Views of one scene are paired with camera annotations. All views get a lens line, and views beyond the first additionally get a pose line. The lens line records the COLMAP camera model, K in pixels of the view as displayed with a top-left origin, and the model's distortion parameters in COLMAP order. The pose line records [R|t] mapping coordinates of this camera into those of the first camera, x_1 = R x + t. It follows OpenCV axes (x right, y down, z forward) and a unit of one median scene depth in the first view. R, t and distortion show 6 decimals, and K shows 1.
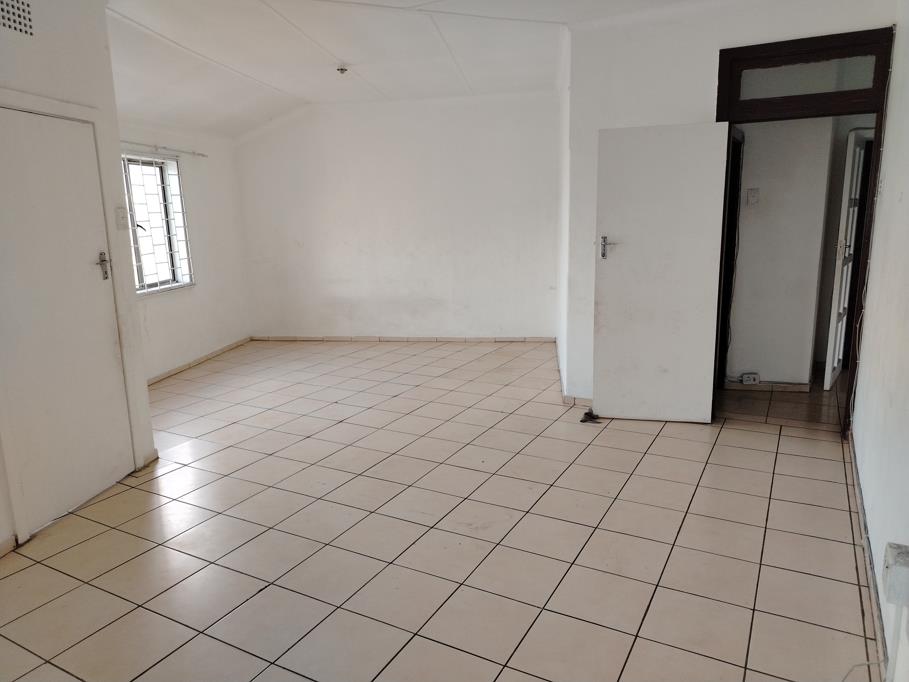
lens RADIAL K [[634.5, 0, 451.3], [0, 634.5, 345.3], [0, 0, 1]] dist [0.047183, -0.045039]
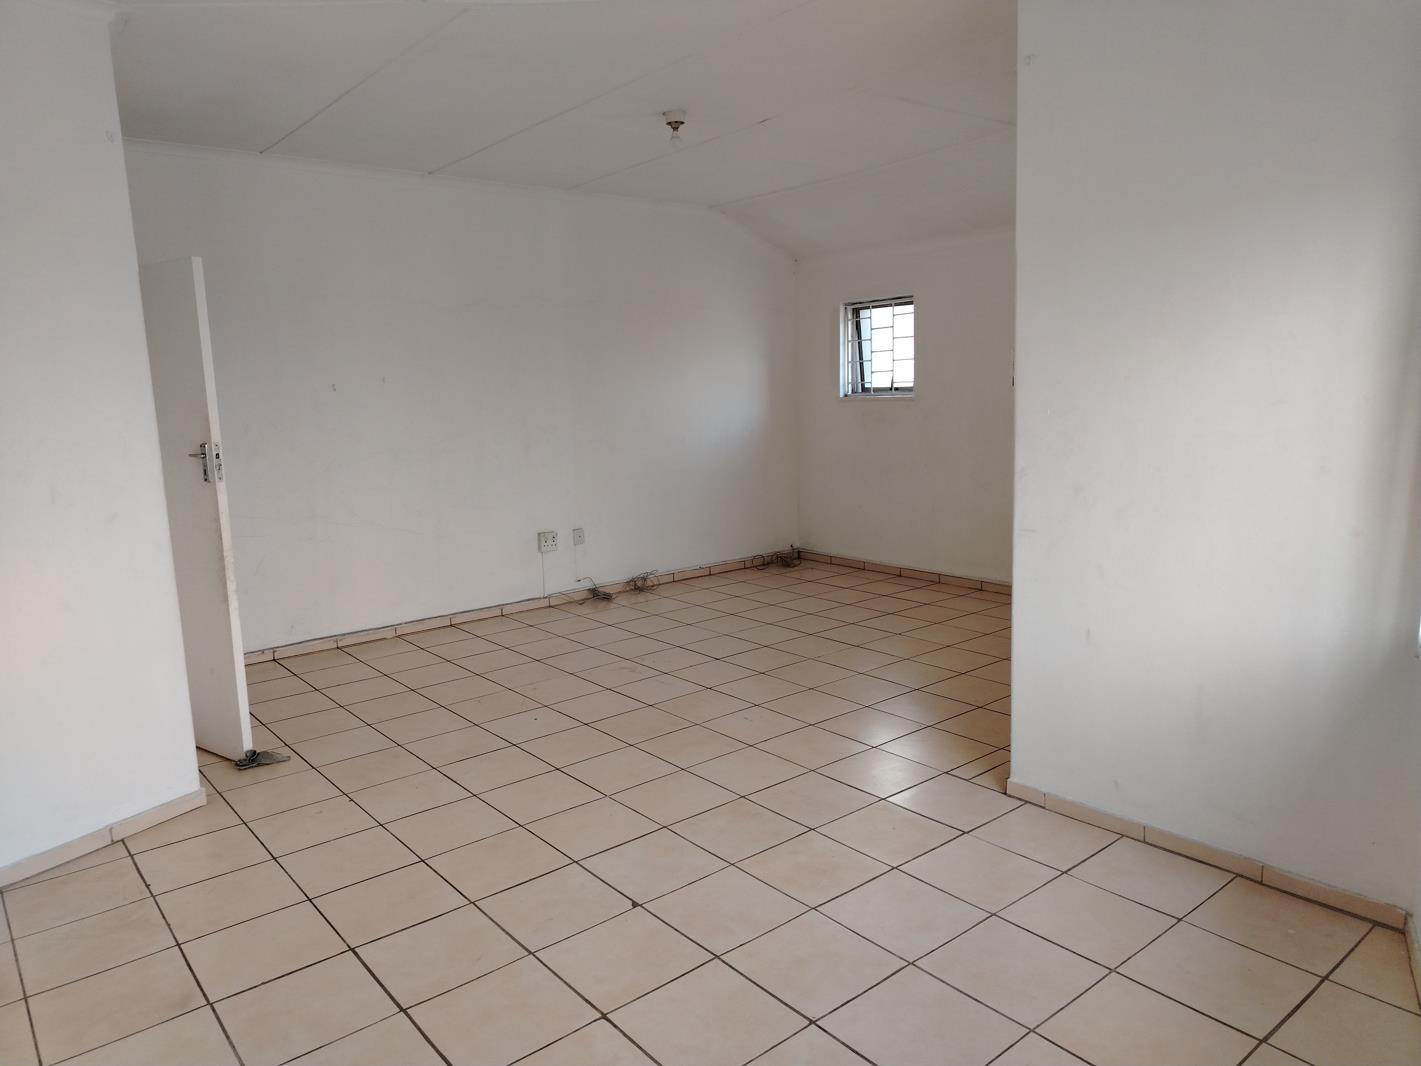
lens RADIAL K [[992.0, 0, 709.2], [0, 992.0, 540.7], [0, 0, 1]] dist [0.047183, -0.045039]
pose [[-0.929728, -0.009012, 0.368136, -0.489374], [0.125163, 0.932451, 0.338924, -0.329135], [-0.346323, 0.361184, -0.865798, 1.612501]]
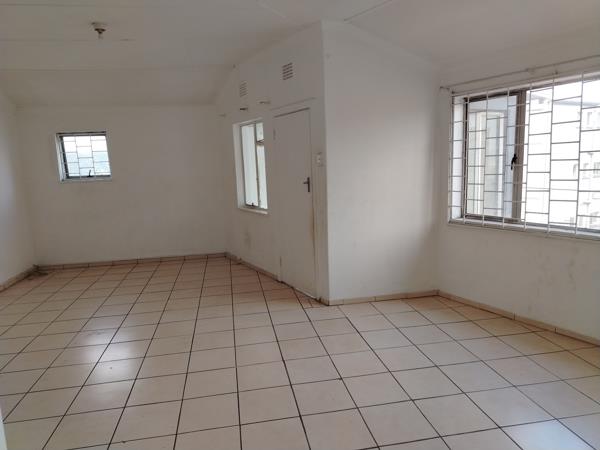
lens RADIAL K [[418.8, 0, 299.7], [0, 418.8, 226.7], [0, 0, 1]] dist [0.047183, -0.045039]
pose [[-0.774682, 0.152379, -0.613717, 0.198669], [-0.072210, 0.942866, 0.325252, -0.322168], [0.628214, 0.296283, -0.719419, 1.512075]]
